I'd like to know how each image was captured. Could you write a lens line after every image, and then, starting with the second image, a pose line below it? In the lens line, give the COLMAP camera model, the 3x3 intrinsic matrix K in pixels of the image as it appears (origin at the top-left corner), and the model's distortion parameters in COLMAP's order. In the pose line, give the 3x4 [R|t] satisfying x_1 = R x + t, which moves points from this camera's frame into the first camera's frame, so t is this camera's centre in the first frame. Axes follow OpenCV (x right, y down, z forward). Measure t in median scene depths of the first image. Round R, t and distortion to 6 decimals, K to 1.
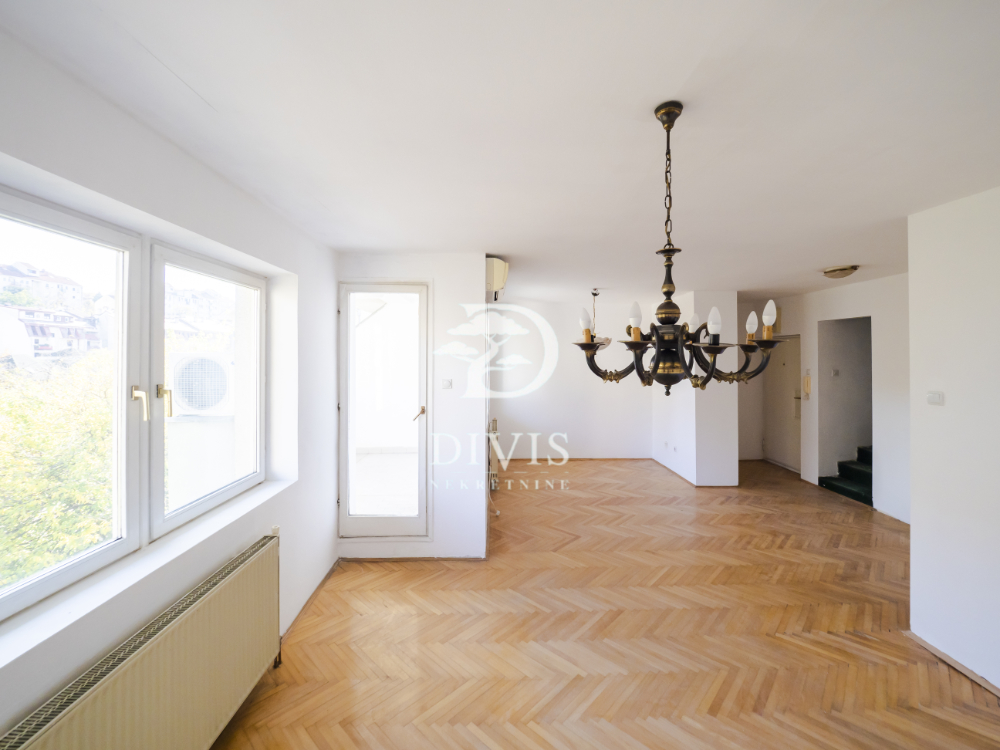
lens RADIAL K [[423.1, 0, 497.3], [0, 423.1, 354.6], [0, 0, 1]] dist [-0.011206, -0.000455]
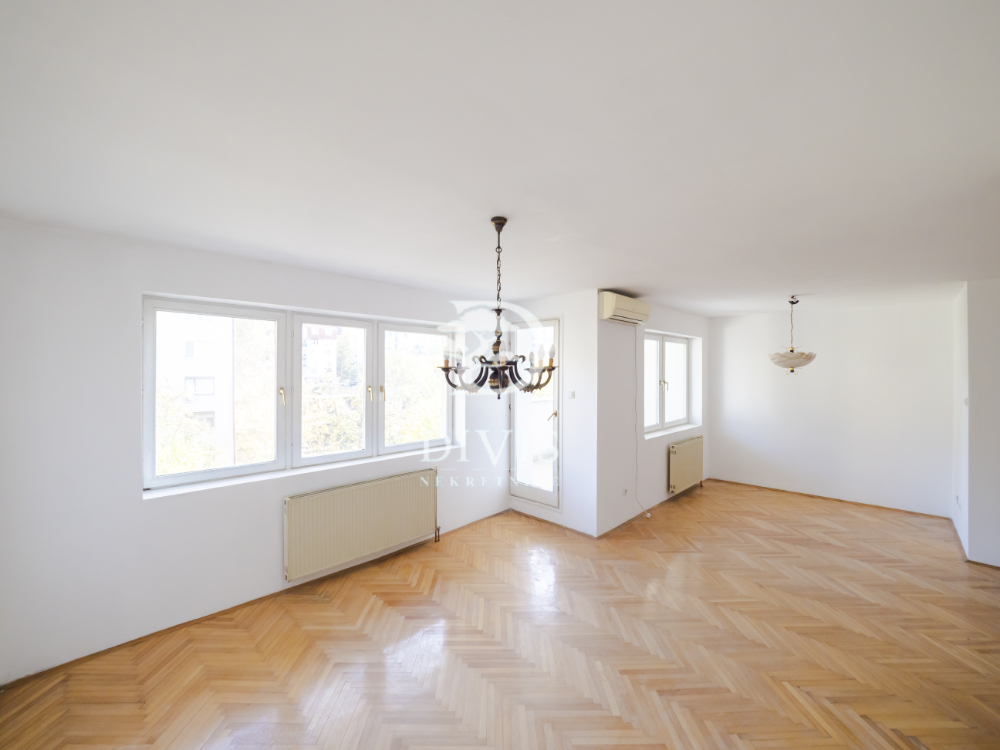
lens RADIAL K [[411.9, 0, 500.0], [0, 411.9, 375.0], [0, 0, 1]] dist [-0.002589, -0.000035]
pose [[0.701937, 0.007625, -0.712198, 0.642854], [0.001242, 0.999928, 0.011930, -0.006005], [0.712238, -0.009259, 0.701877, -0.041554]]
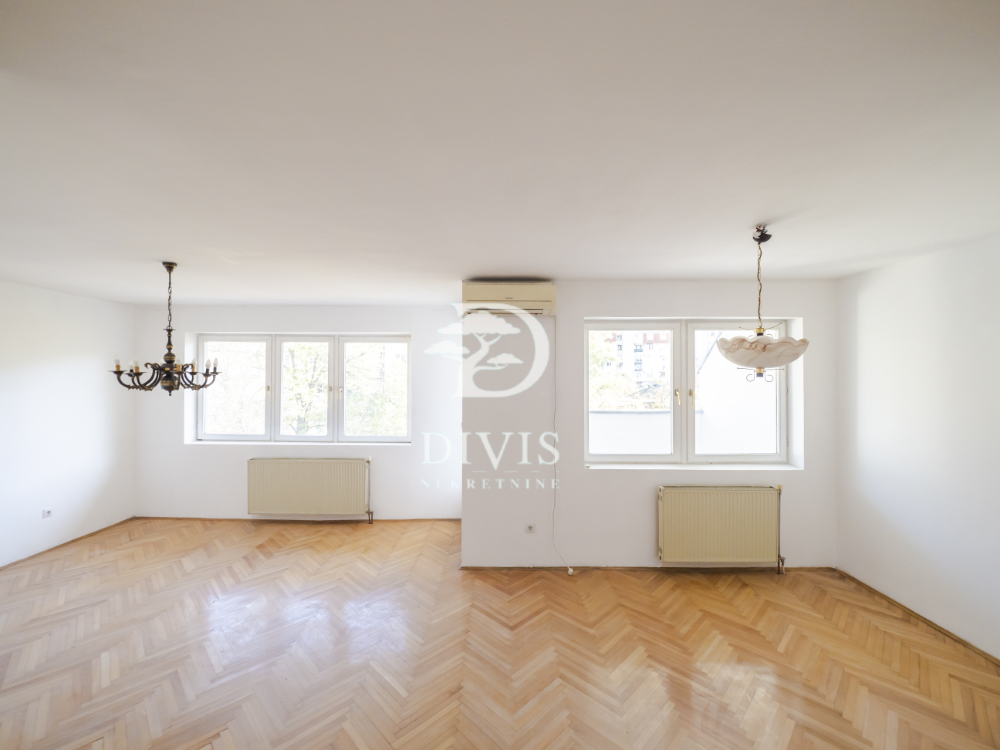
lens RADIAL K [[411.9, 0, 500.0], [0, 411.9, 375.0], [0, 0, 1]] dist [-0.002589, -0.000035]
pose [[-0.022205, -0.000052, -0.999753, 1.038102], [0.002453, 0.999997, -0.000106, -0.002026], [0.999750, -0.002454, -0.022204, 1.153760]]
